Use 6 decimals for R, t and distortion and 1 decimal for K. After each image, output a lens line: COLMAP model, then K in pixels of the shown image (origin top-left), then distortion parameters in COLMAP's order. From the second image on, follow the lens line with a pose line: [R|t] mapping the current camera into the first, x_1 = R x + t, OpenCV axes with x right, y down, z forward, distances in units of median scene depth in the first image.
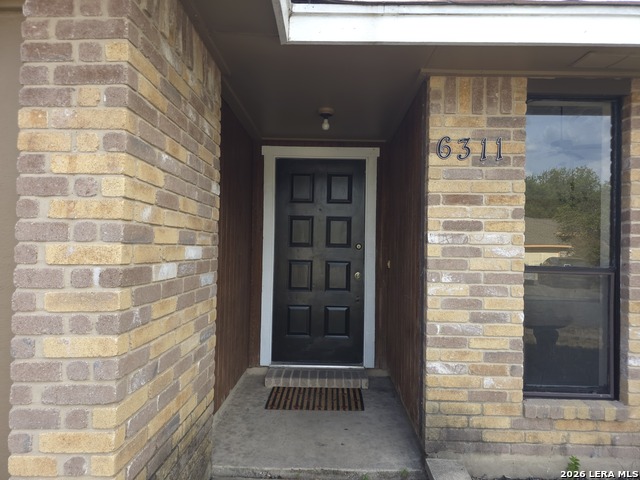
lens RADIAL K [[421.9, 0, 325.7], [0, 421.9, 244.4], [0, 0, 1]] dist [0.067977, -0.068127]
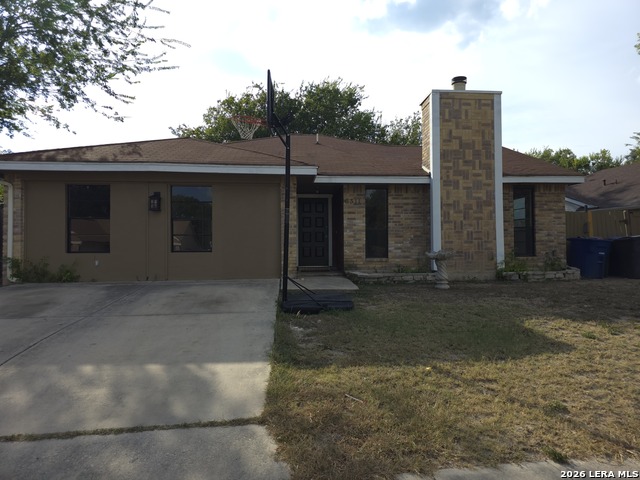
lens RADIAL K [[421.9, 0, 325.7], [0, 421.9, 244.4], [0, 0, 1]] dist [0.067977, -0.068127]
pose [[0.994483, -0.021262, 0.102721, -0.395983], [0.021159, 0.999774, 0.002091, 0.205365], [-0.102742, 0.000094, 0.994708, -3.301357]]
